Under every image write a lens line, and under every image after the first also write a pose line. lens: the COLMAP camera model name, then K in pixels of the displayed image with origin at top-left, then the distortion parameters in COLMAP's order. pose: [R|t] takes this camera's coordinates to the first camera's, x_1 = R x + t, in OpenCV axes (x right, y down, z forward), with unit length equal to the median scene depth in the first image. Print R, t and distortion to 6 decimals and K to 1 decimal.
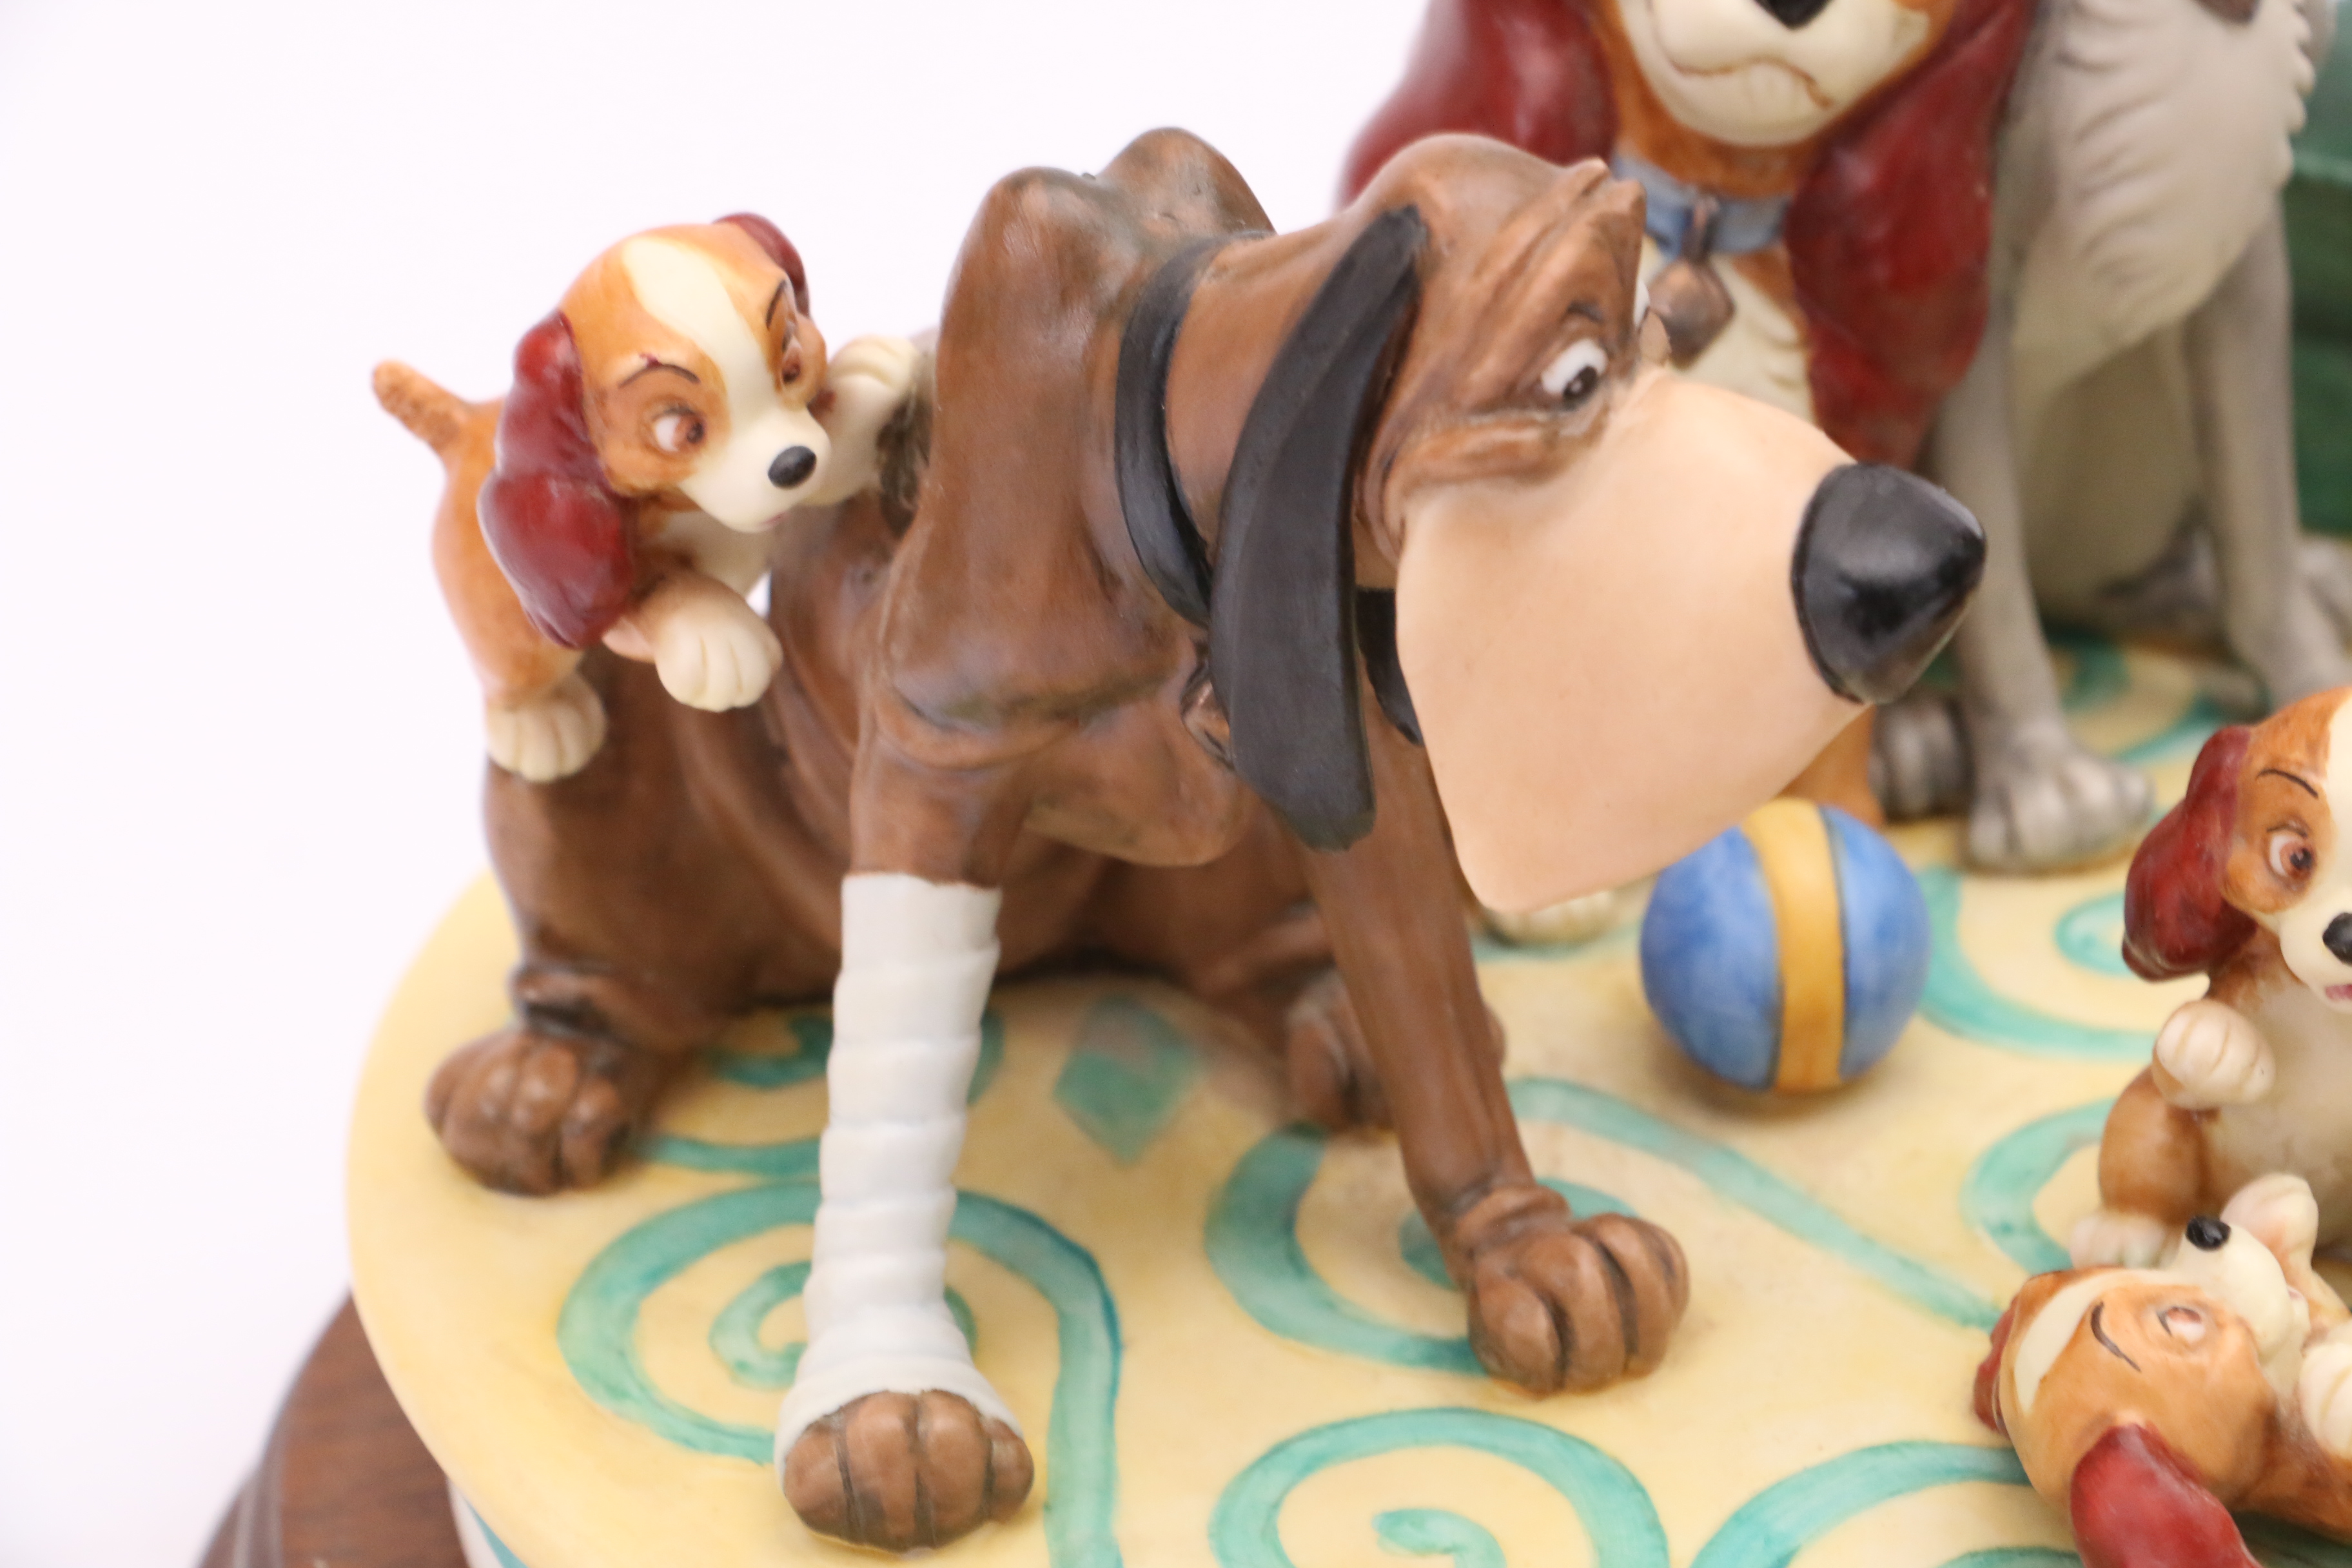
lens RADIAL K [[7658.9, 0, 1173.6], [0, 7658.9, 783.5], [0, 0, 1]] dist [0.181469, 0.000000]
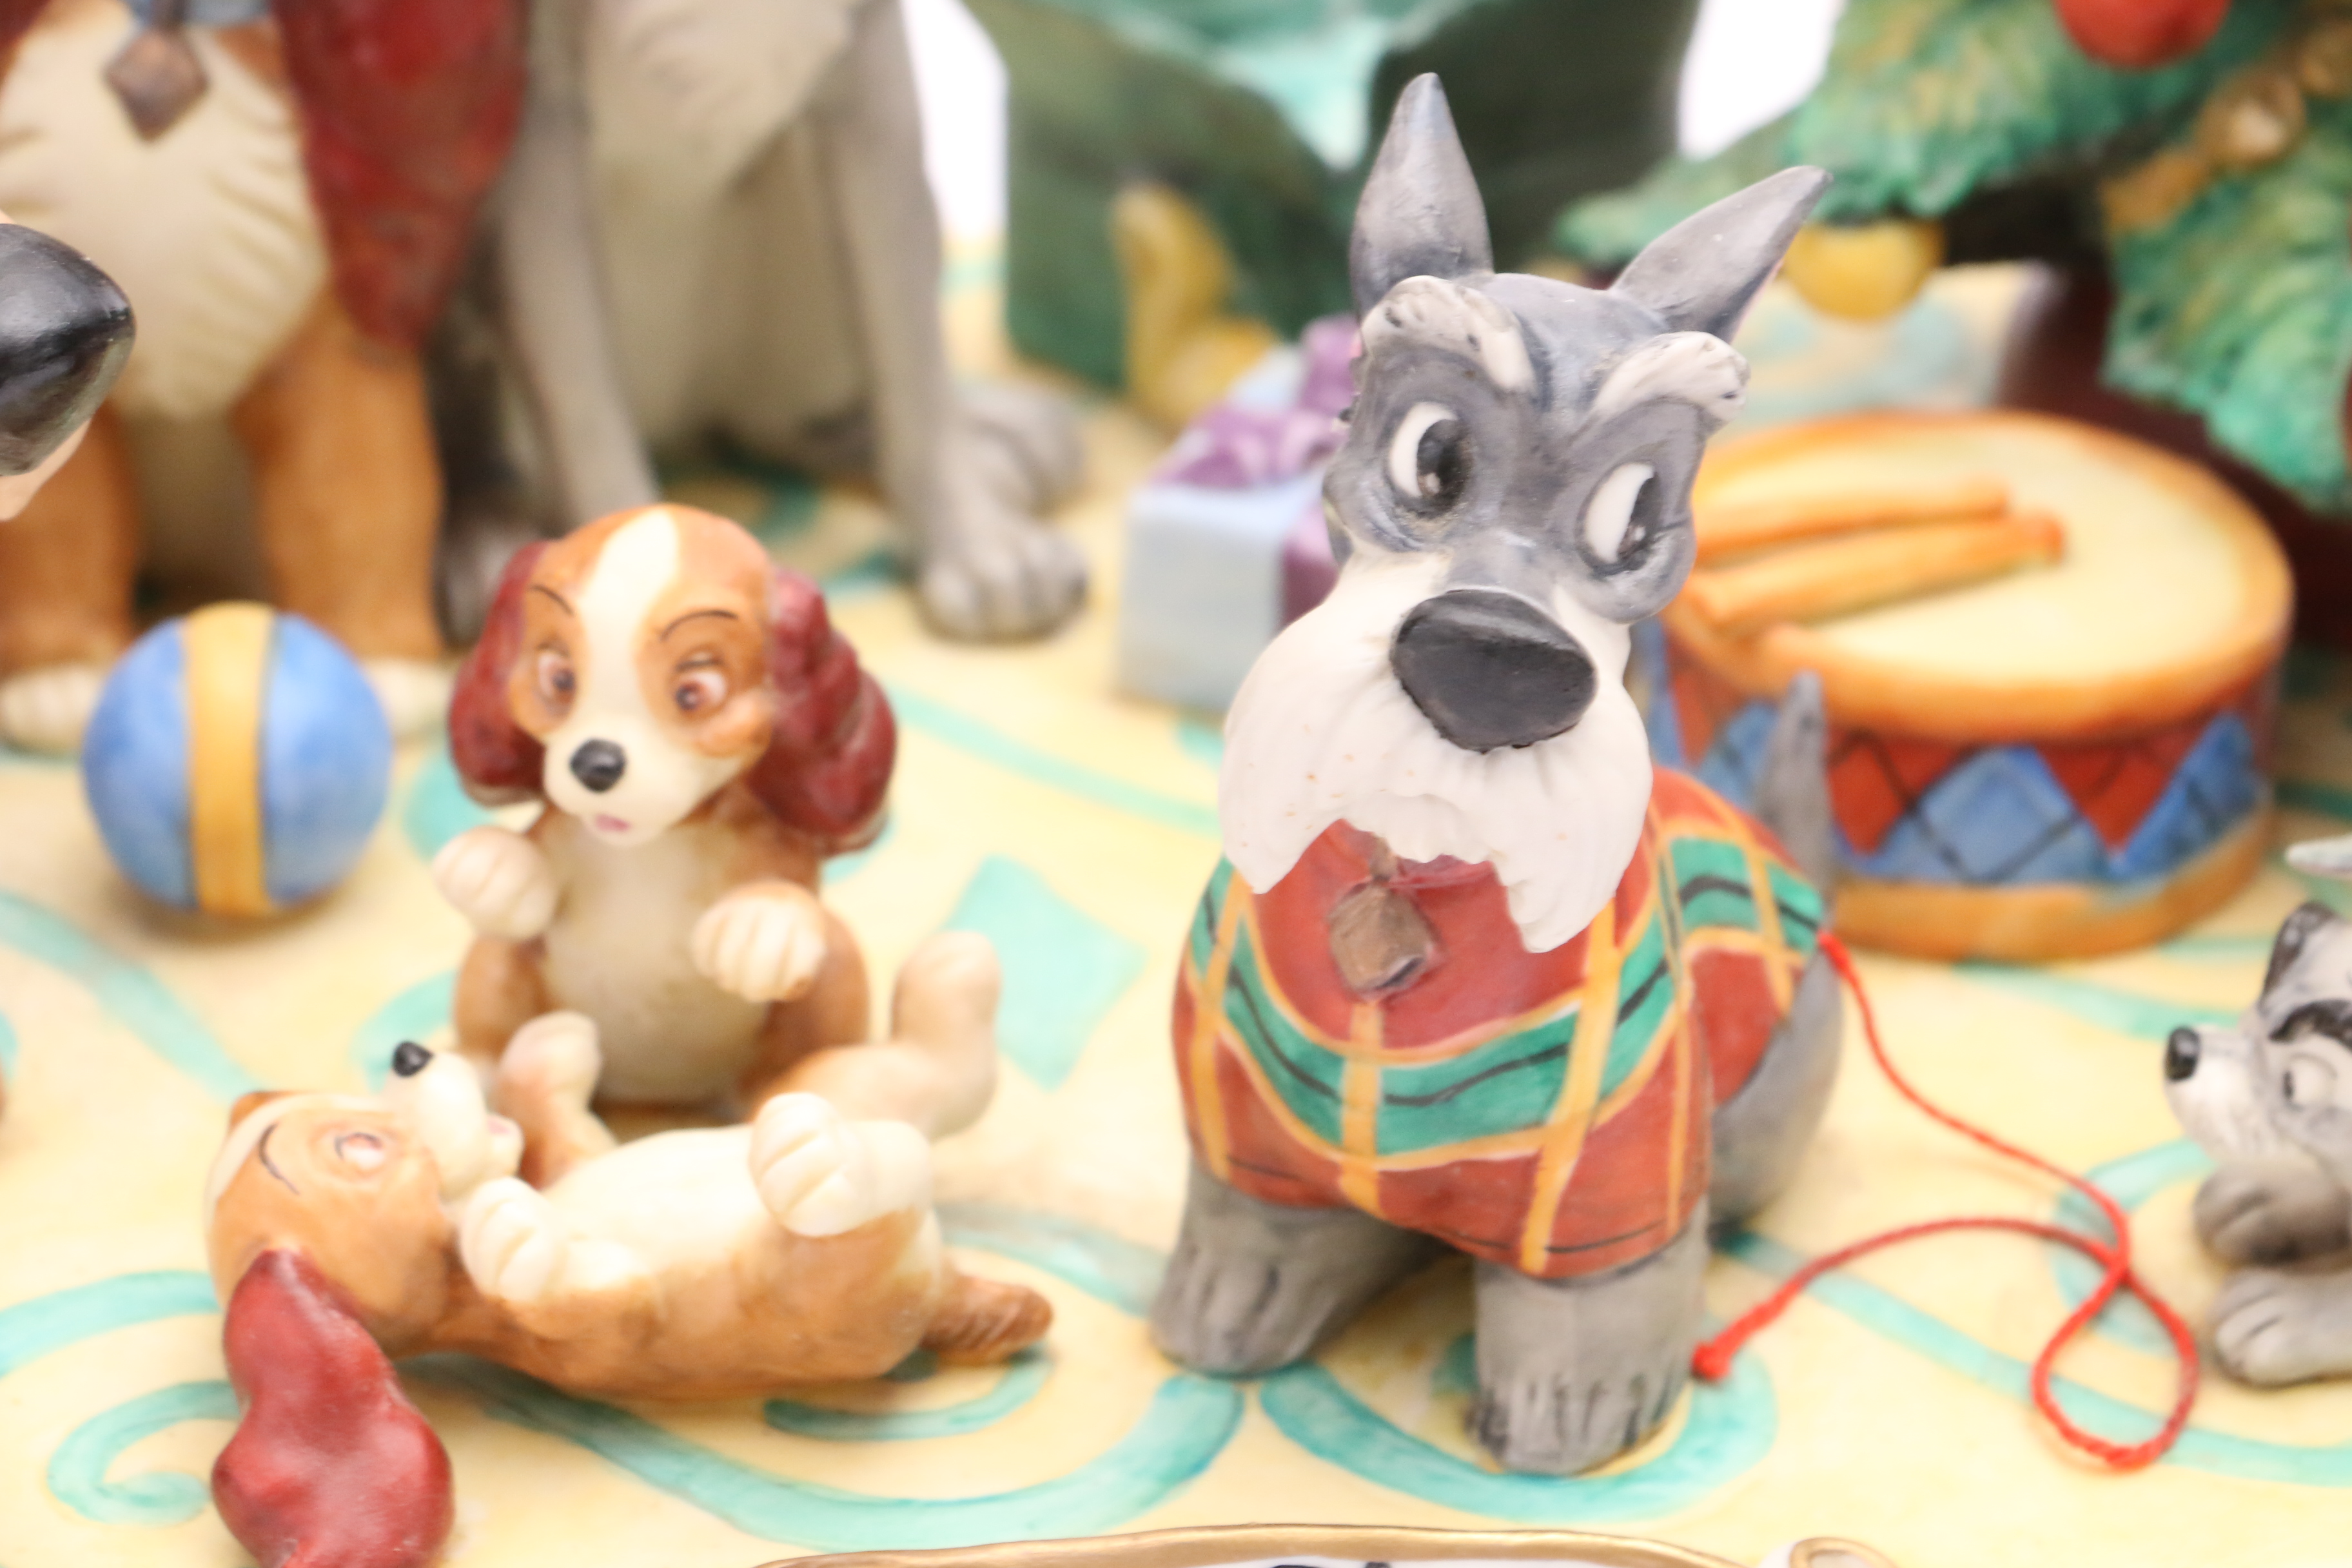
lens RADIAL K [[9054.2, 0, 1183.5], [0, 9054.2, 778.8], [0, 0, 1]] dist [0.443501, 0.000000]
pose [[0.995244, 0.063441, -0.073922, 0.307520], [-0.063414, 0.997984, 0.002711, 0.014051], [0.073945, 0.001990, 0.997260, -0.122769]]
